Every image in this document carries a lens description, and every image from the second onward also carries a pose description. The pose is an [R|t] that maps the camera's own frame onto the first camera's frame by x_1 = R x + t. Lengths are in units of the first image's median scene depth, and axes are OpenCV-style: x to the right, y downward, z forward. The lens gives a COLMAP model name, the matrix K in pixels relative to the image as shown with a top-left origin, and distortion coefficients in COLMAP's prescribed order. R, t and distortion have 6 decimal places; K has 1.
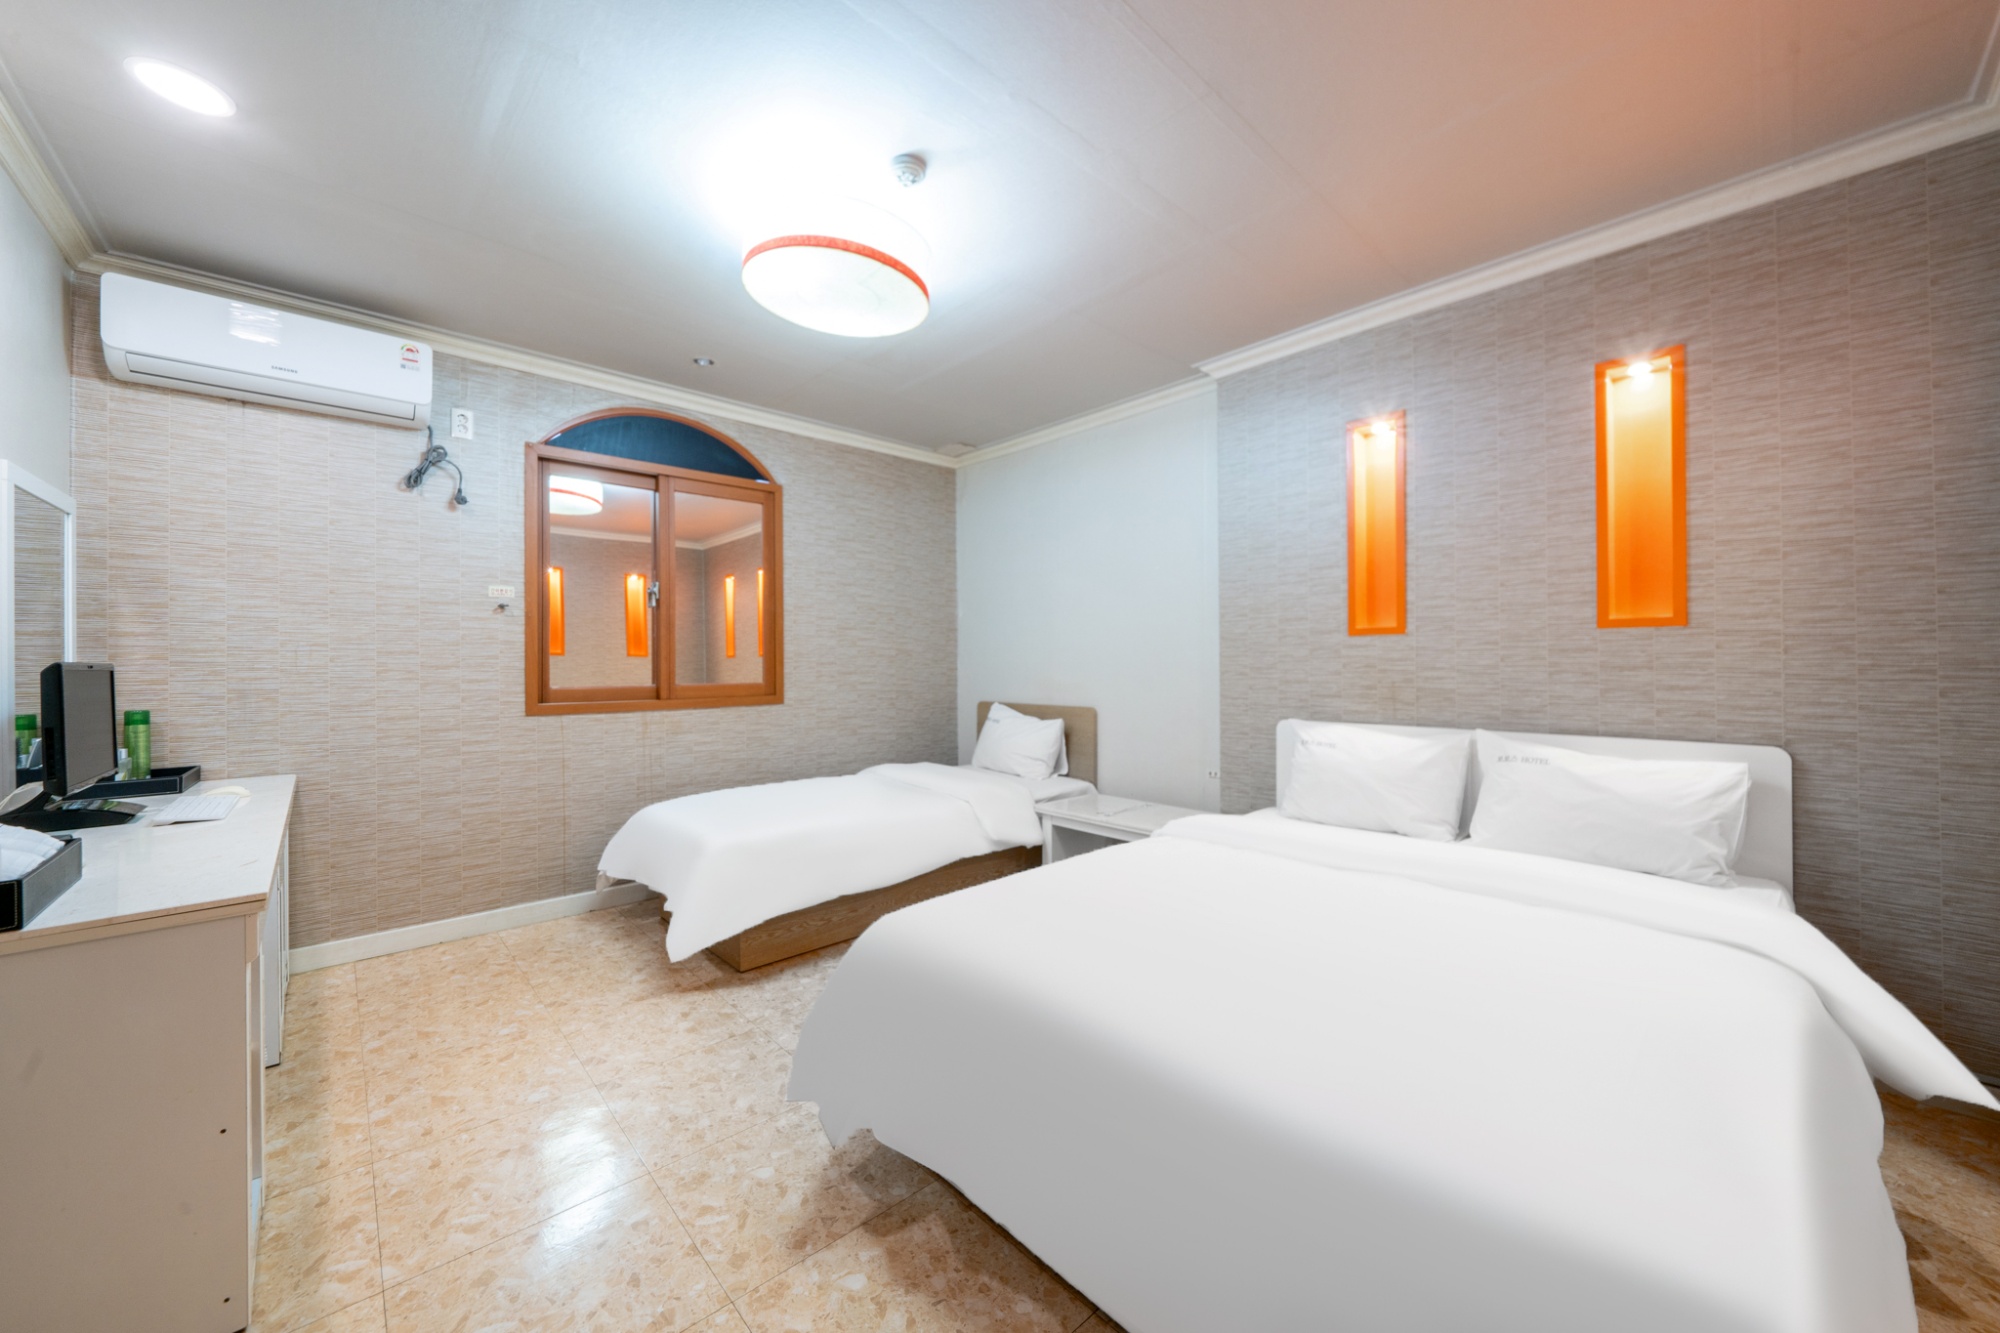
lens RADIAL K [[724.7, 0, 1013.1], [0, 724.7, 656.7], [0, 0, 1]] dist [-0.002458, -0.000138]
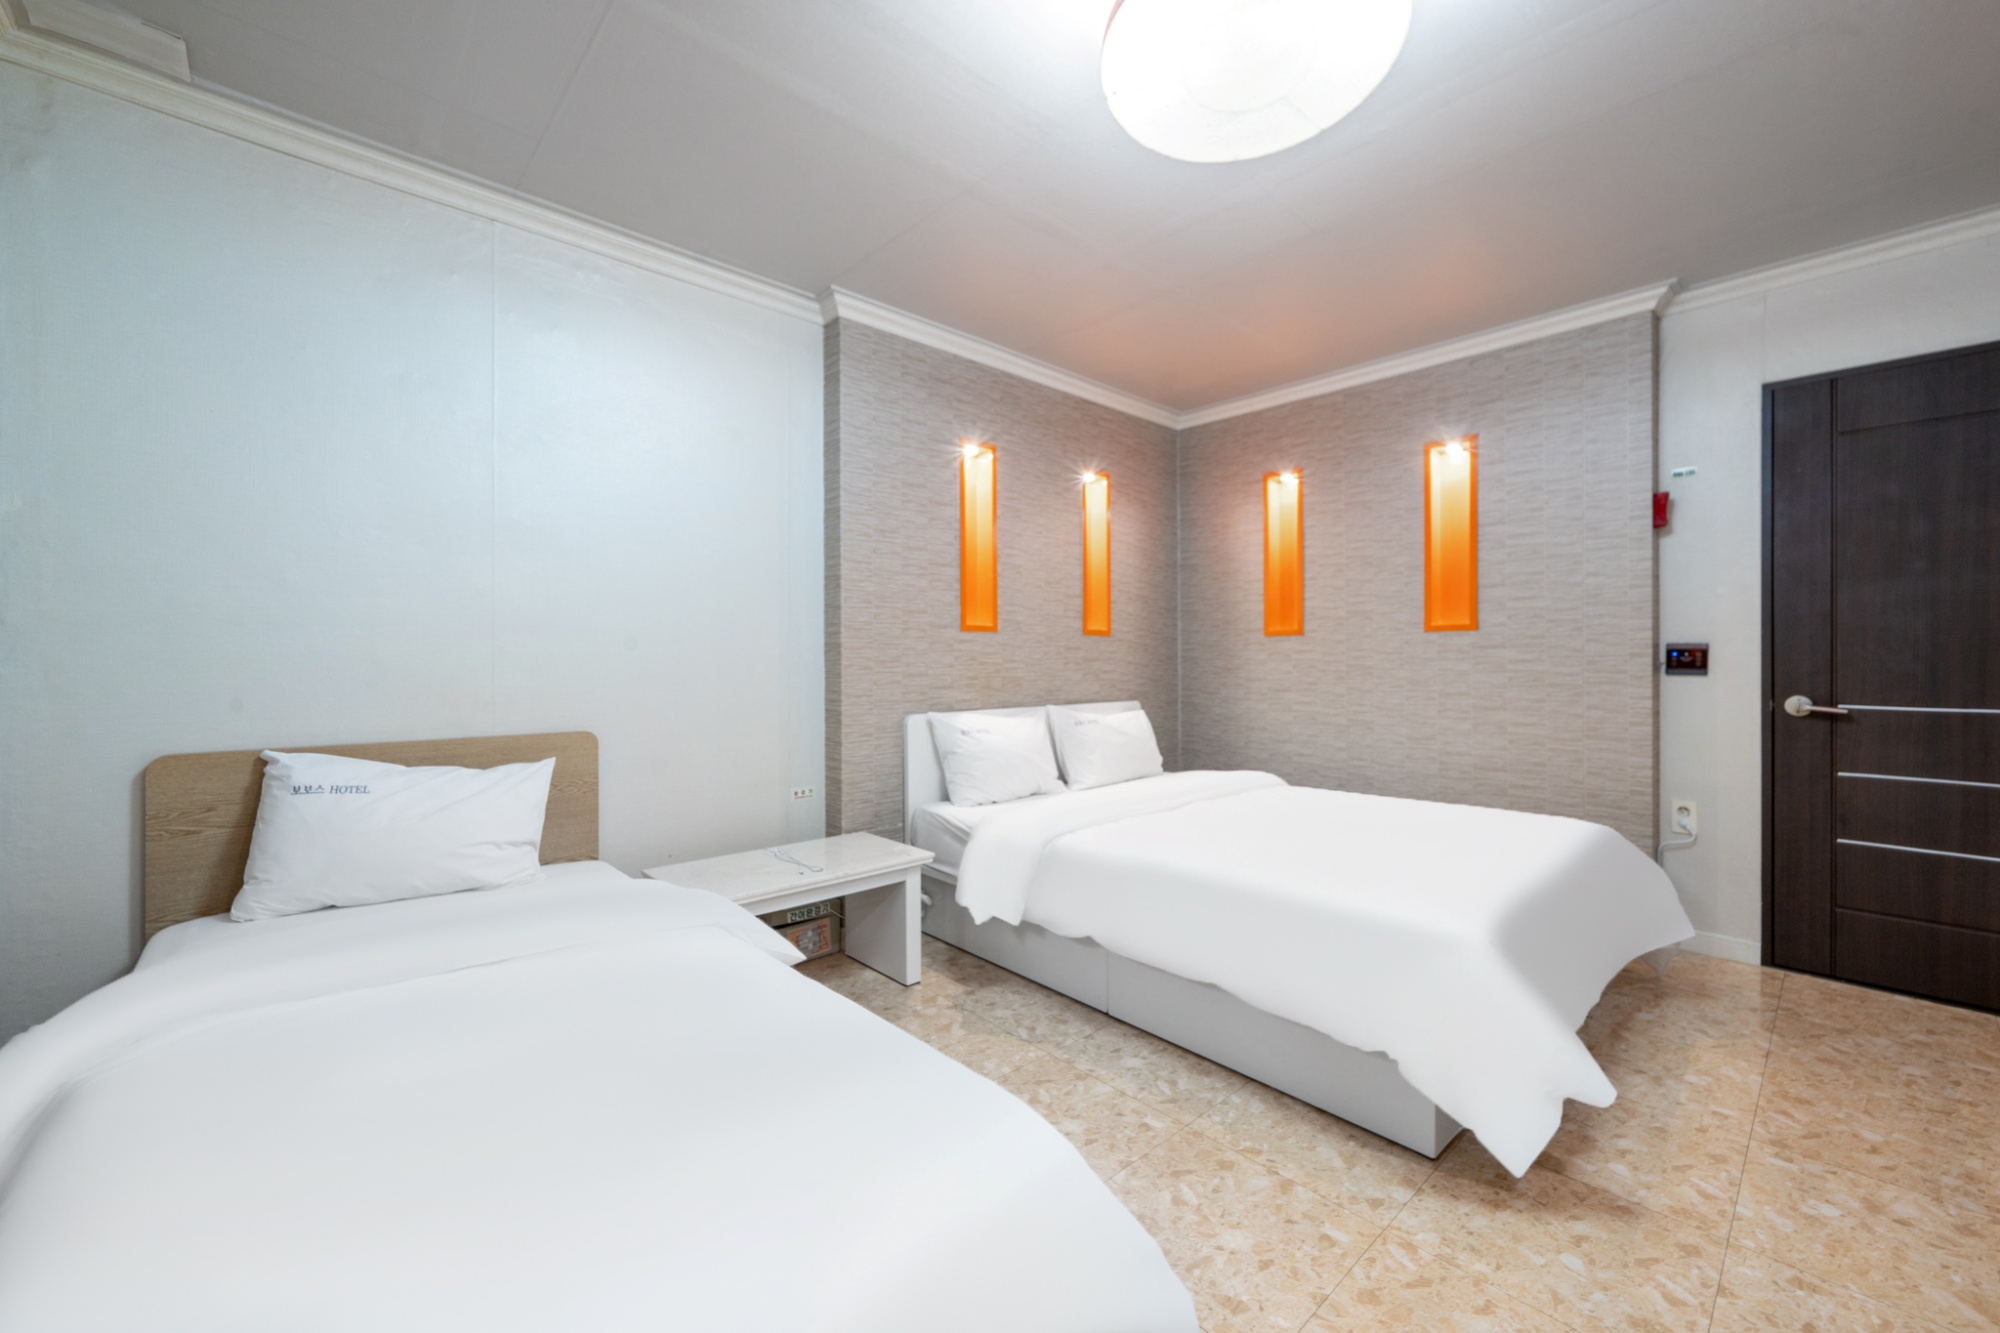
lens RADIAL K [[766.9, 0, 995.8], [0, 766.9, 660.9], [0, 0, 1]] dist [-0.000424, -0.000113]
pose [[0.028229, 0.000551, 0.999601, -1.131817], [-0.008365, 0.999965, -0.000315, 0.025376], [-0.999566, -0.008353, 0.028232, 1.496297]]
